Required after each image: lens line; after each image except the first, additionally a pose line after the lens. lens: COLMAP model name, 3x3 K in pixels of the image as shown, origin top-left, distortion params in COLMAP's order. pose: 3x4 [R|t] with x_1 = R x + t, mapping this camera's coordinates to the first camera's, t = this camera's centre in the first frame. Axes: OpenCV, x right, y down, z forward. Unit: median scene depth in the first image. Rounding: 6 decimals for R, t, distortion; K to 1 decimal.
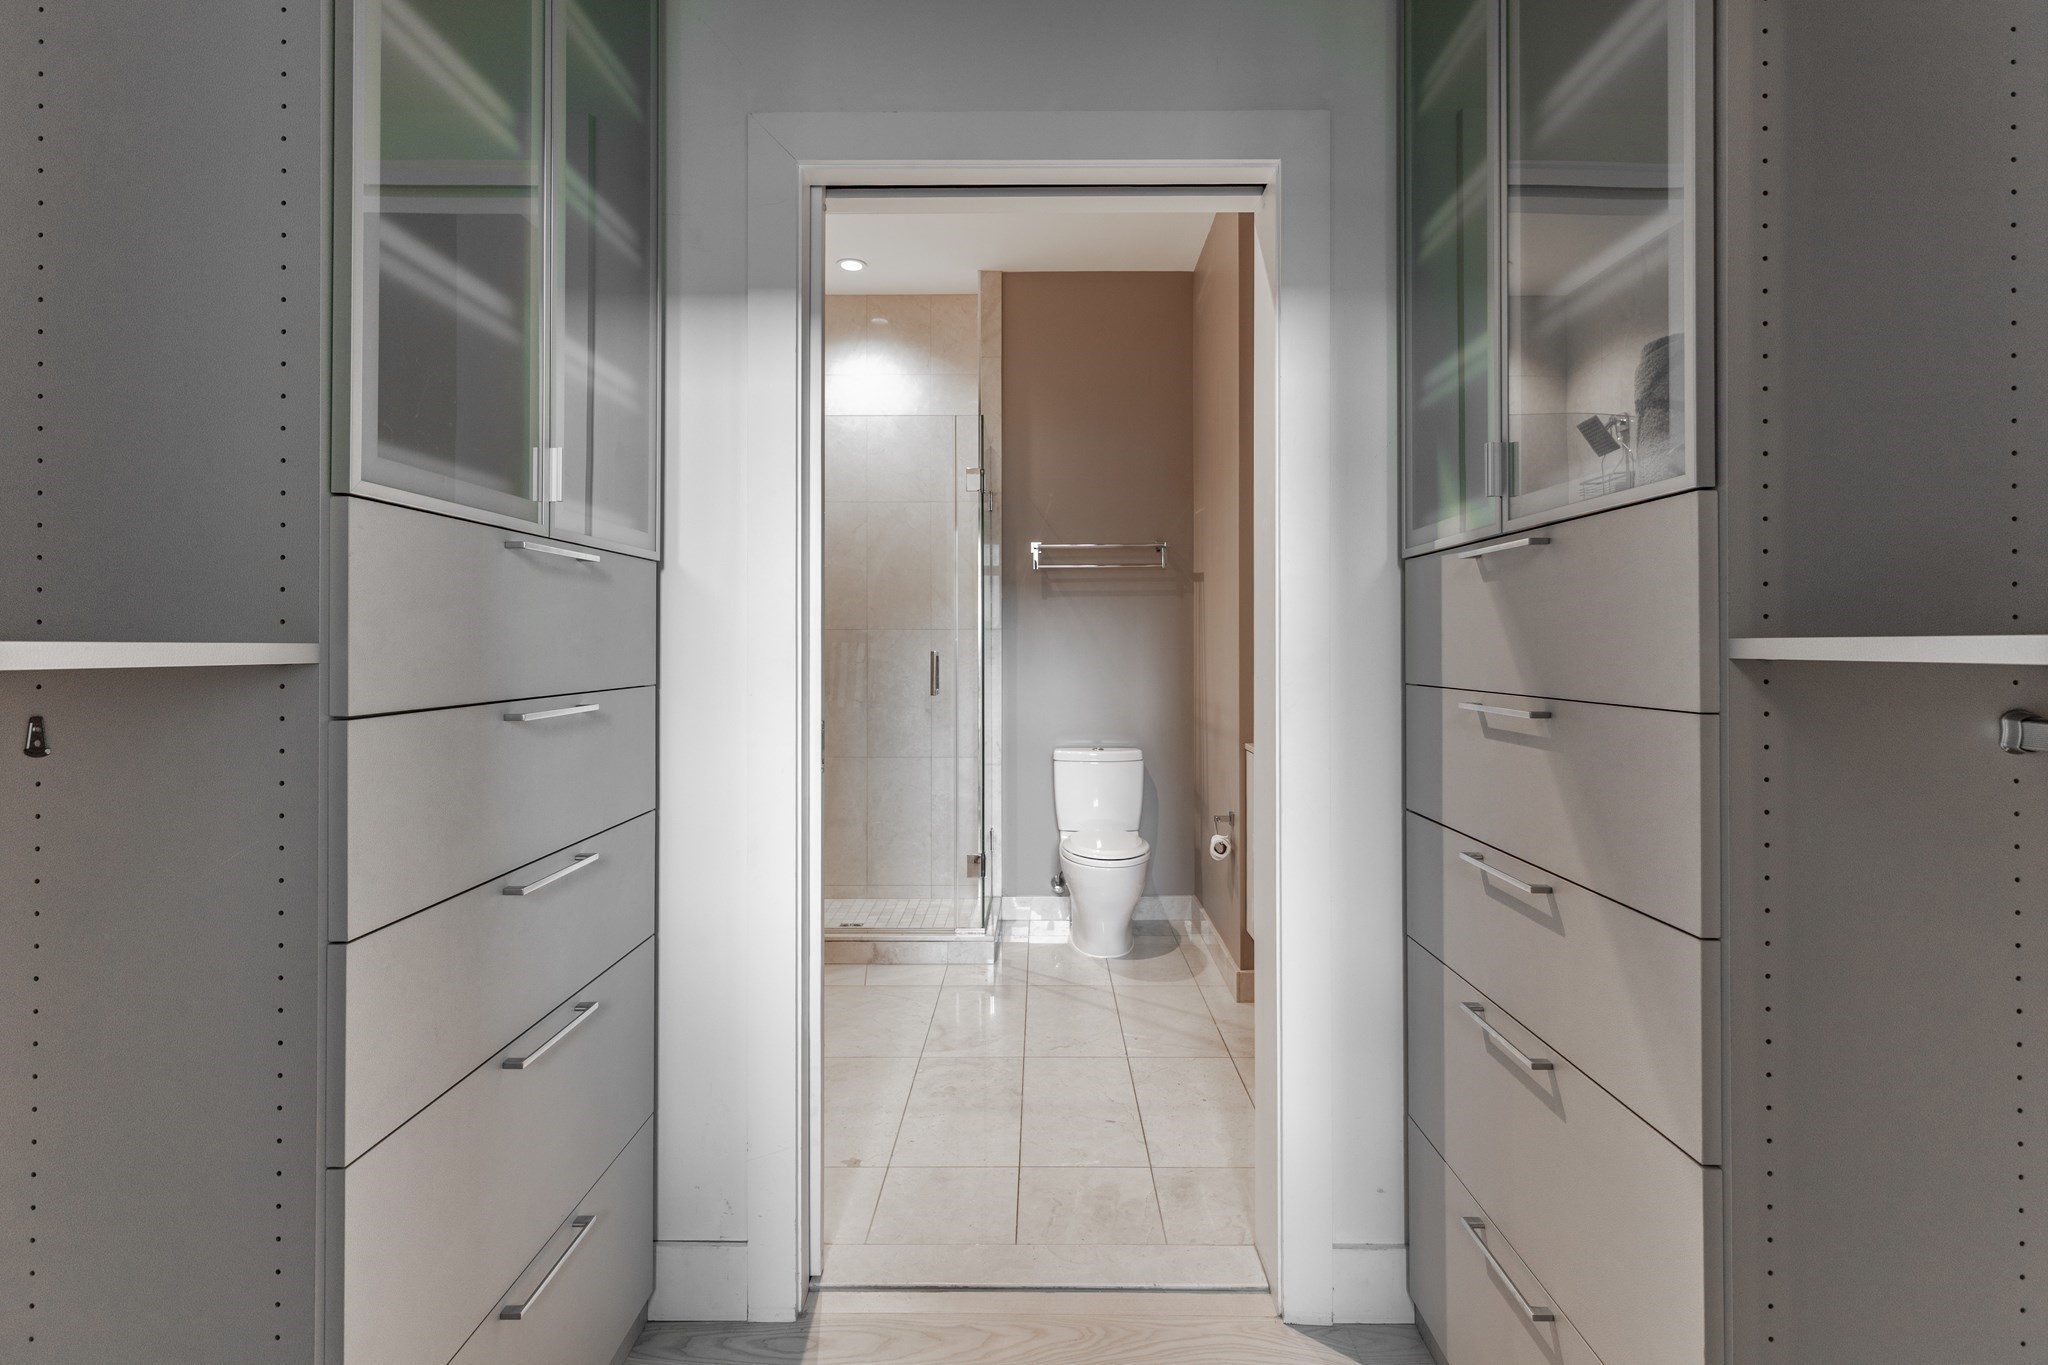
lens RADIAL K [[981.2, 0, 1049.2], [0, 981.2, 638.7], [0, 0, 1]] dist [-0.000196, 0.000093]
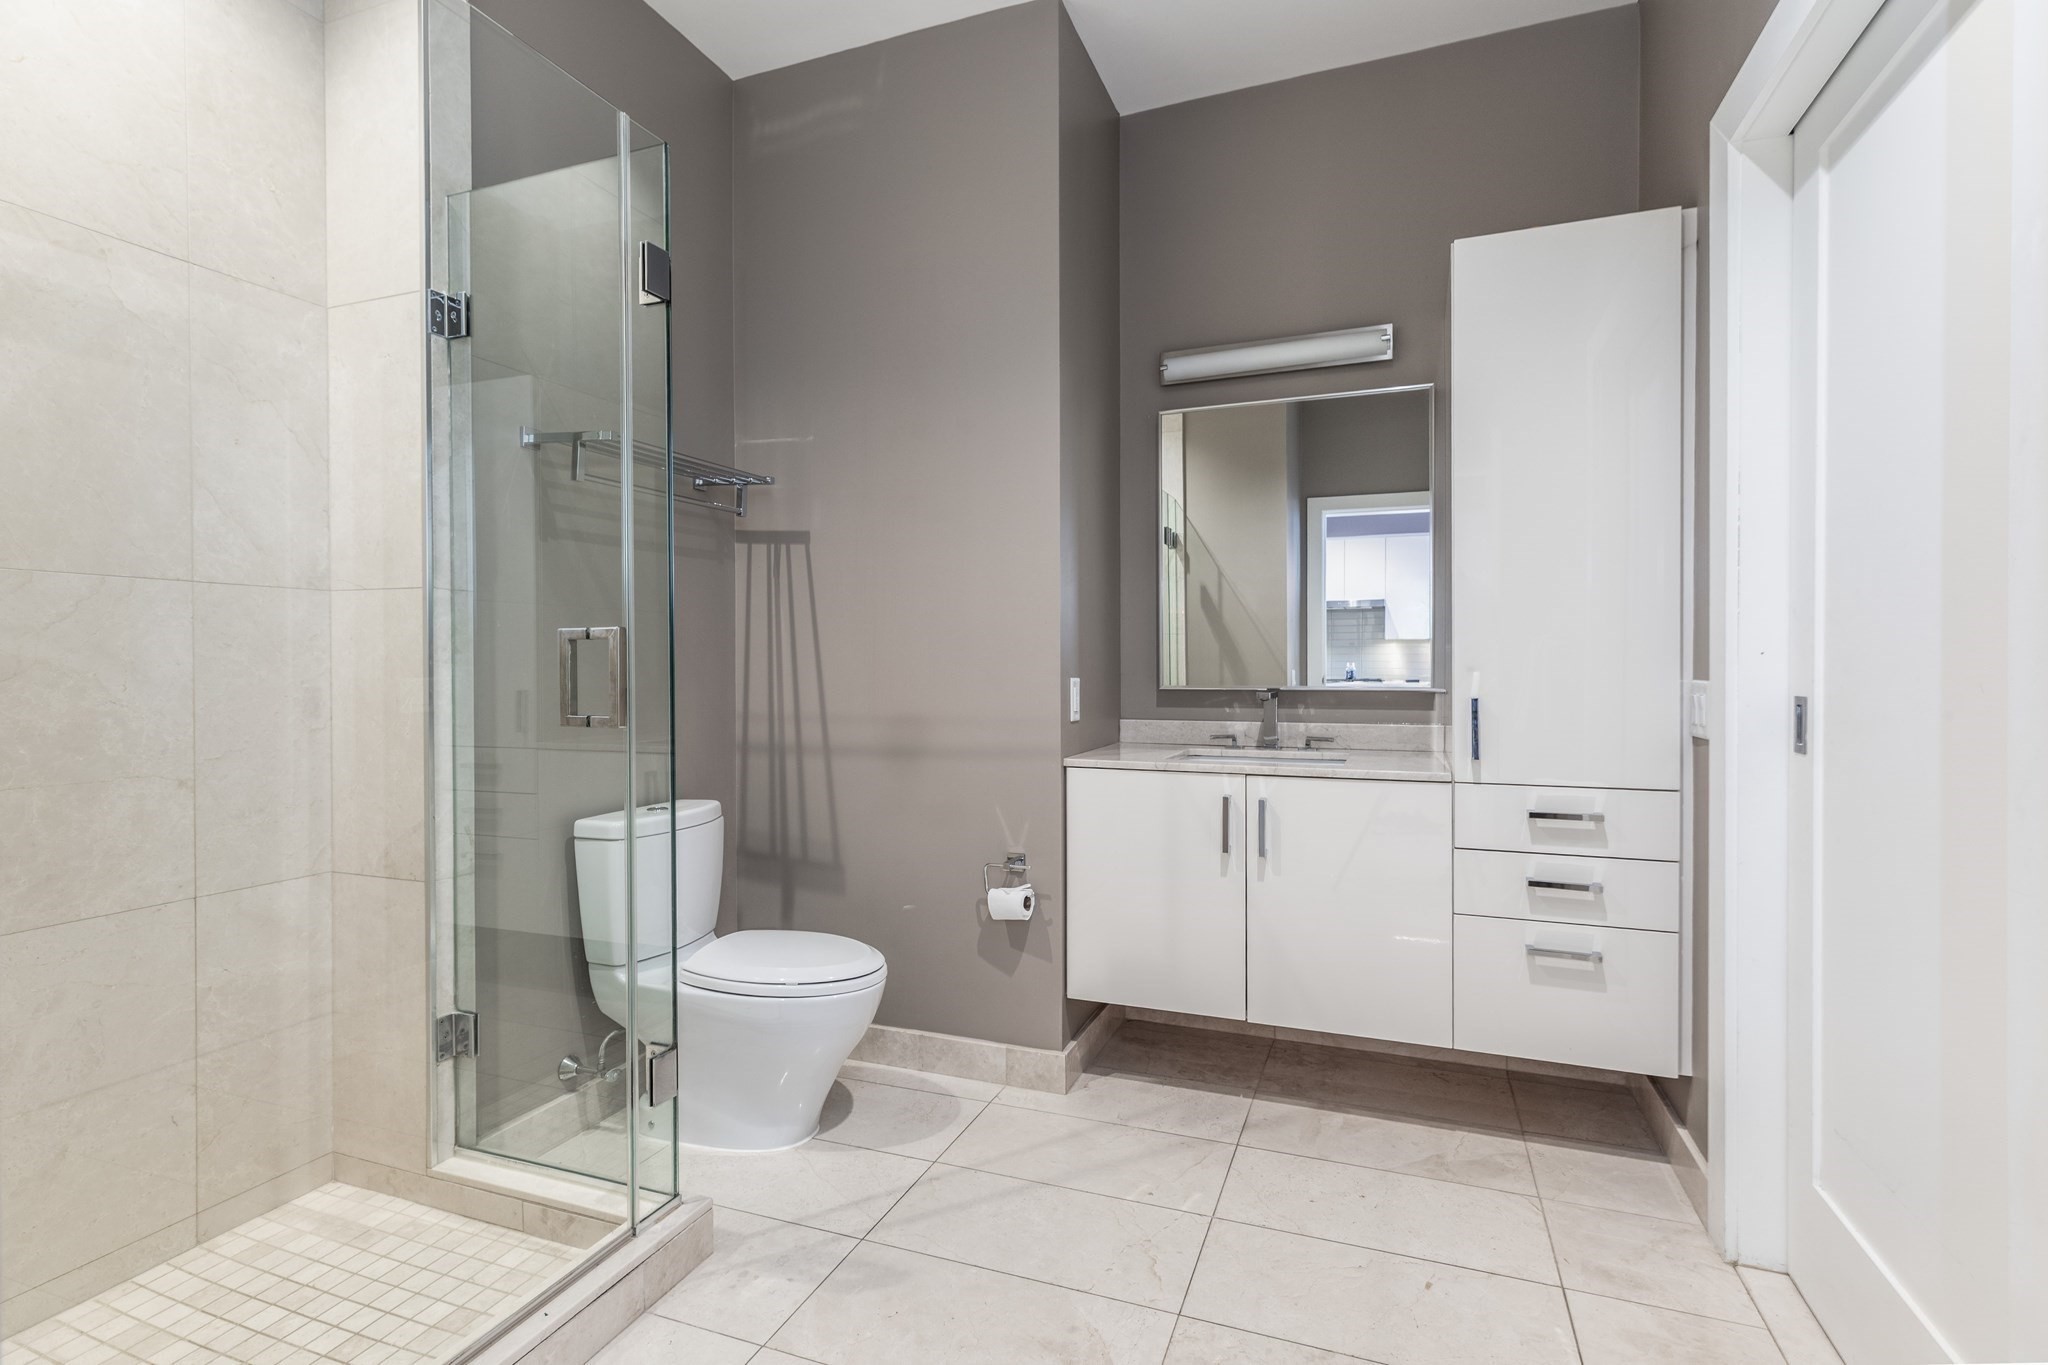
lens RADIAL K [[931.5, 0, 1024.0], [0, 931.5, 682.5], [0, 0, 1]] dist [0.005679, 0.000694]
pose [[0.363609, -0.018022, 0.931377, -0.481184], [-0.007065, 0.999731, 0.022103, 0.029561], [-0.931525, -0.014616, 0.363383, 0.743878]]
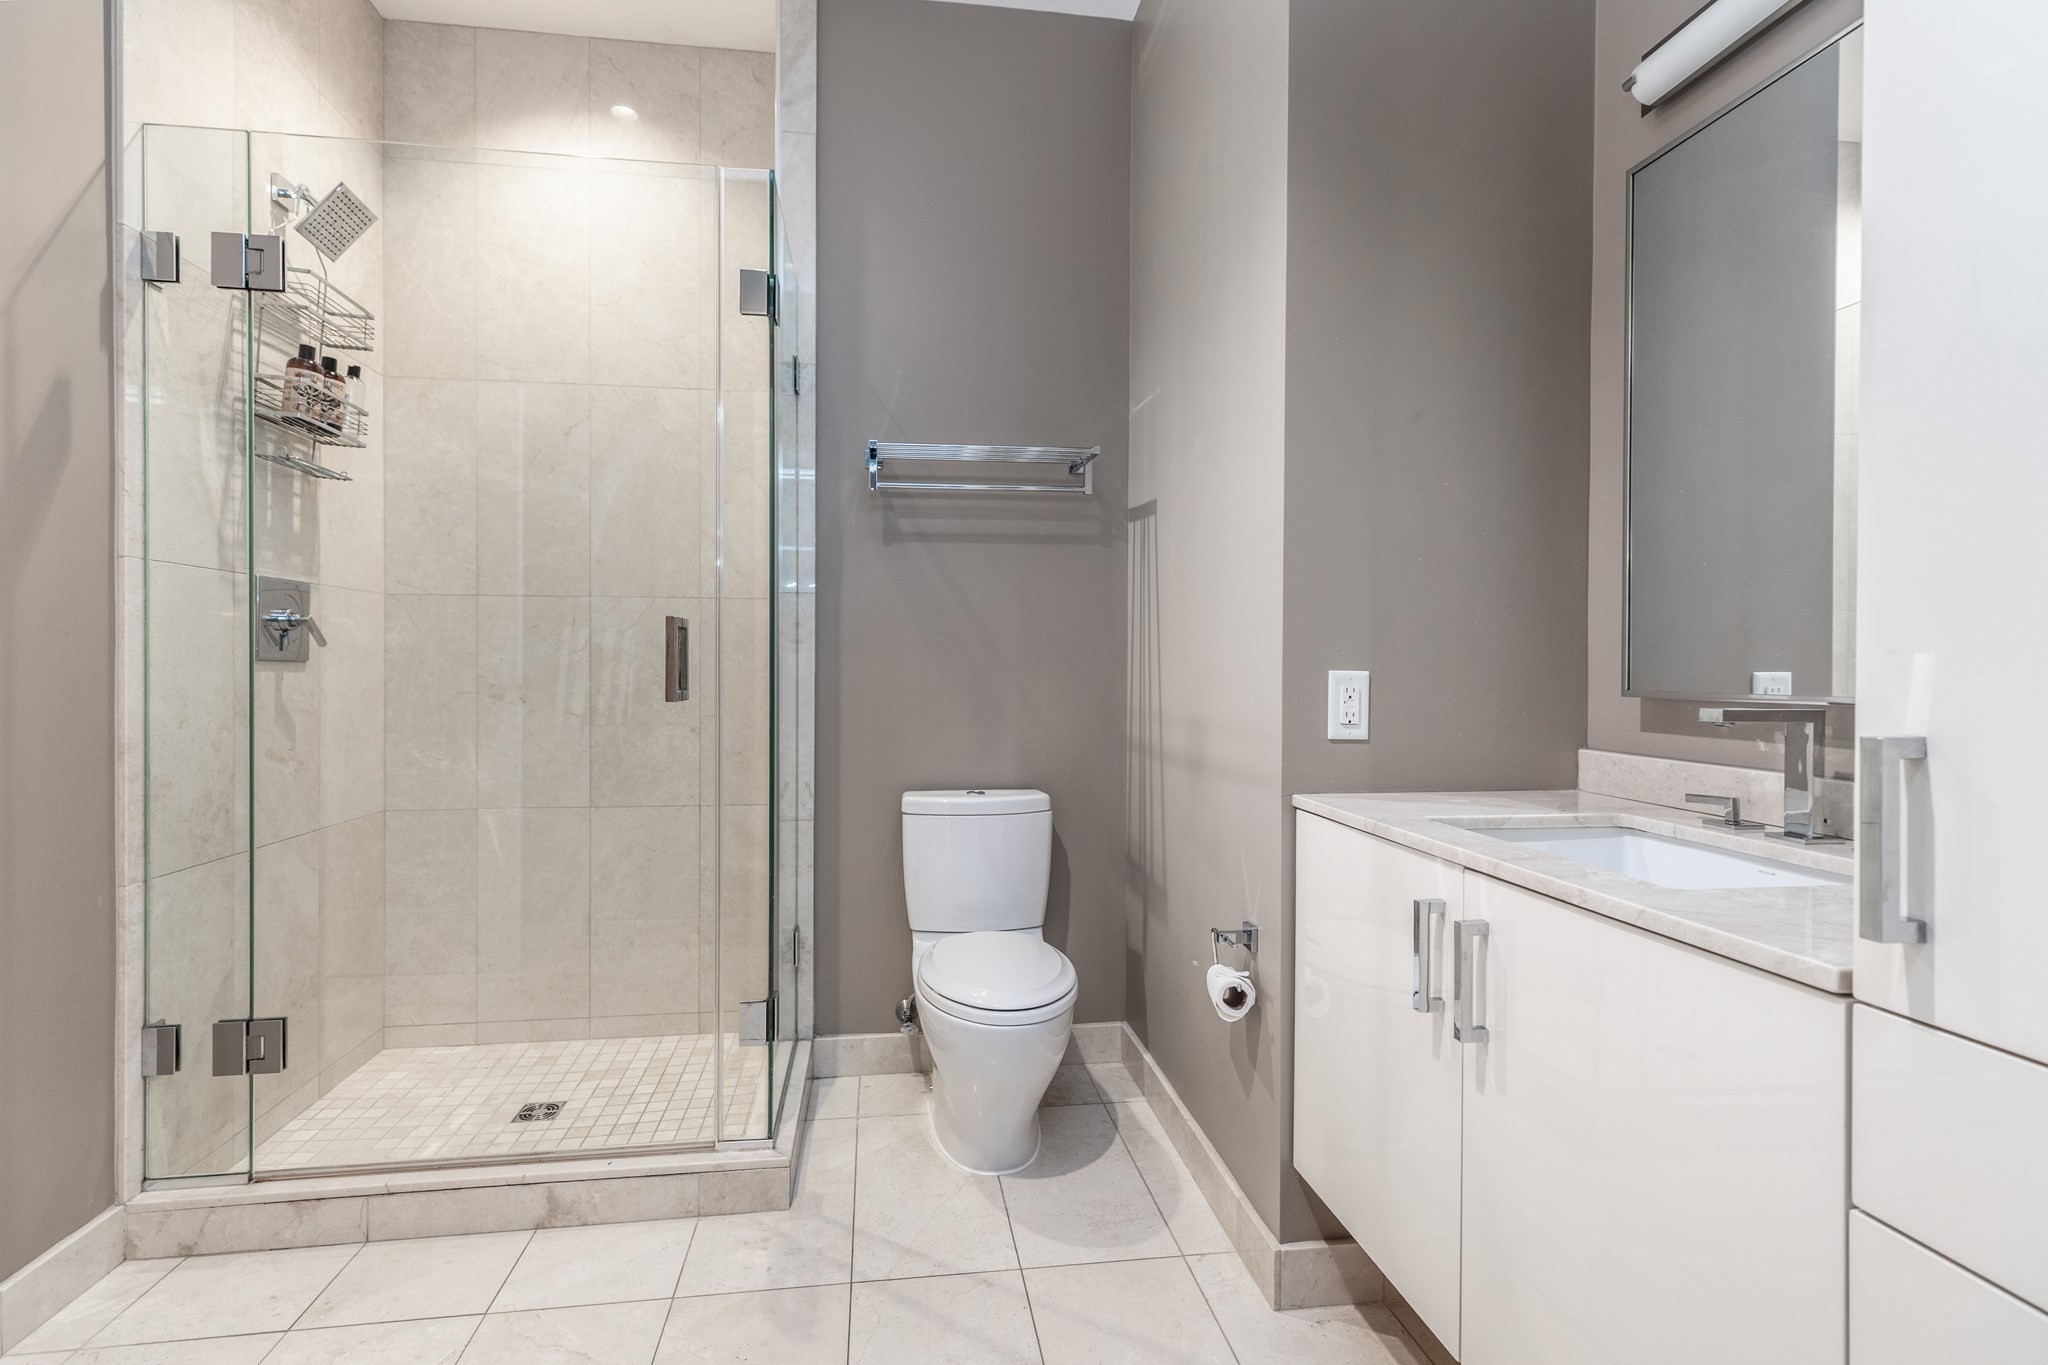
lens RADIAL K [[940.8, 0, 1026.5], [0, 940.8, 683.6], [0, 0, 1]] dist [0.001160, 0.000109]
pose [[0.989489, 0.003825, 0.144560, -0.004334], [-0.007765, 0.999613, 0.026700, 0.037352], [-0.144402, -0.027542, 0.989136, 0.533776]]
